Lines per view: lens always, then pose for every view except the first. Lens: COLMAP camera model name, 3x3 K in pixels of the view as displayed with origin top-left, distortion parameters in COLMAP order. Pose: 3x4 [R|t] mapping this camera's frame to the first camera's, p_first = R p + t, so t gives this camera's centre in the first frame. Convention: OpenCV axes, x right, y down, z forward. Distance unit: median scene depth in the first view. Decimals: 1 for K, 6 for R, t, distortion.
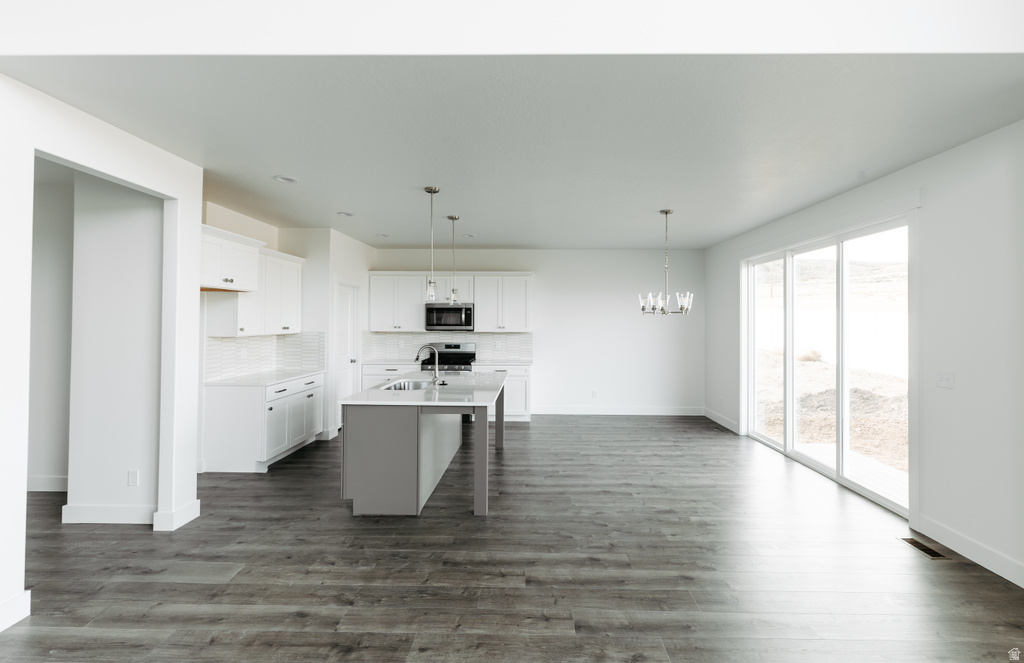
lens RADIAL K [[435.0, 0, 525.4], [0, 435.0, 318.6], [0, 0, 1]] dist [0.005765, -0.001646]
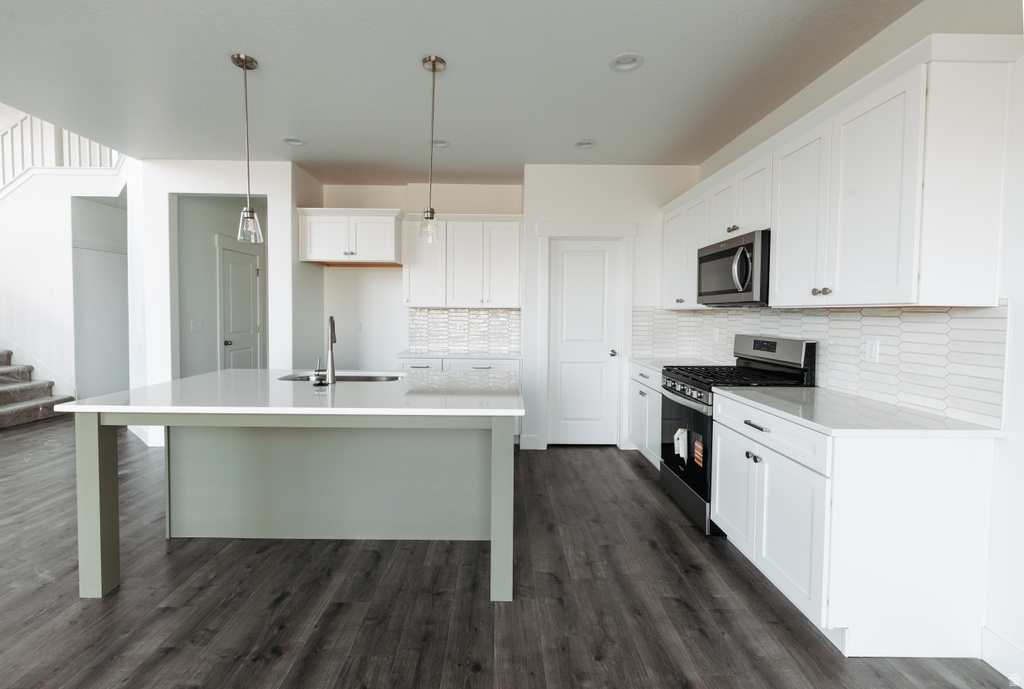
lens RADIAL K [[433.8, 0, 501.9], [0, 433.8, 337.9], [0, 0, 1]] dist [-0.001630, 0.001043]
pose [[0.027647, 0.053139, -0.998204, 0.299587], [-0.002342, 0.998587, 0.053095, 0.046411], [0.999615, 0.000870, 0.027732, 0.959081]]
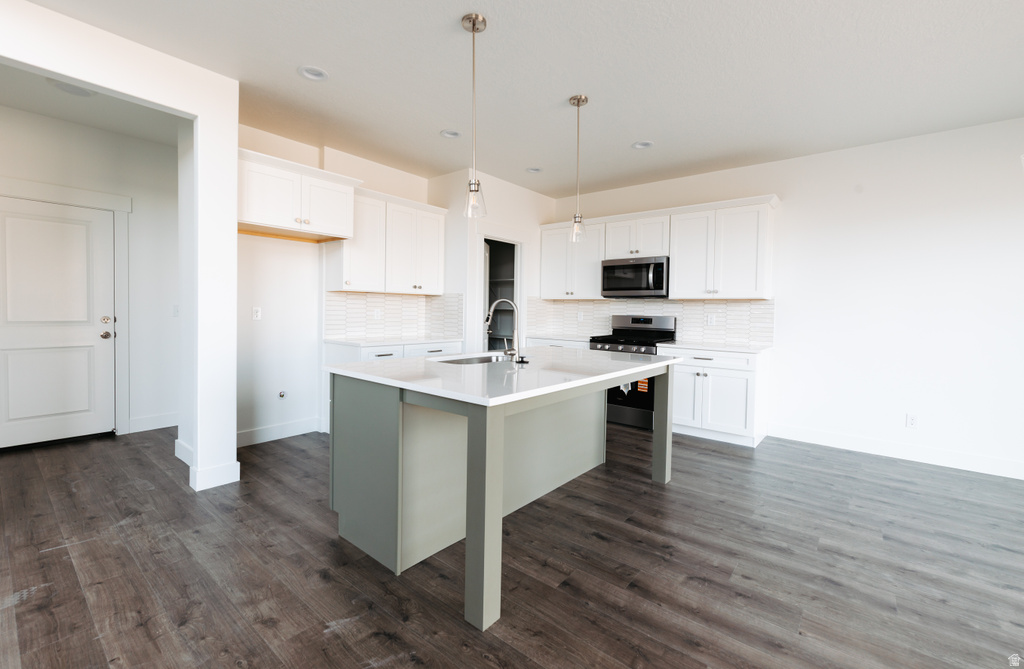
lens RADIAL K [[435.0, 0, 512.2], [0, 435.0, 320.7], [0, 0, 1]] dist [0.005765, -0.001646]
pose [[0.783393, 0.024332, -0.621050, 0.139400], [-0.009557, 0.999587, 0.027107, 0.060516], [0.621453, -0.015300, 0.783302, 0.403599]]
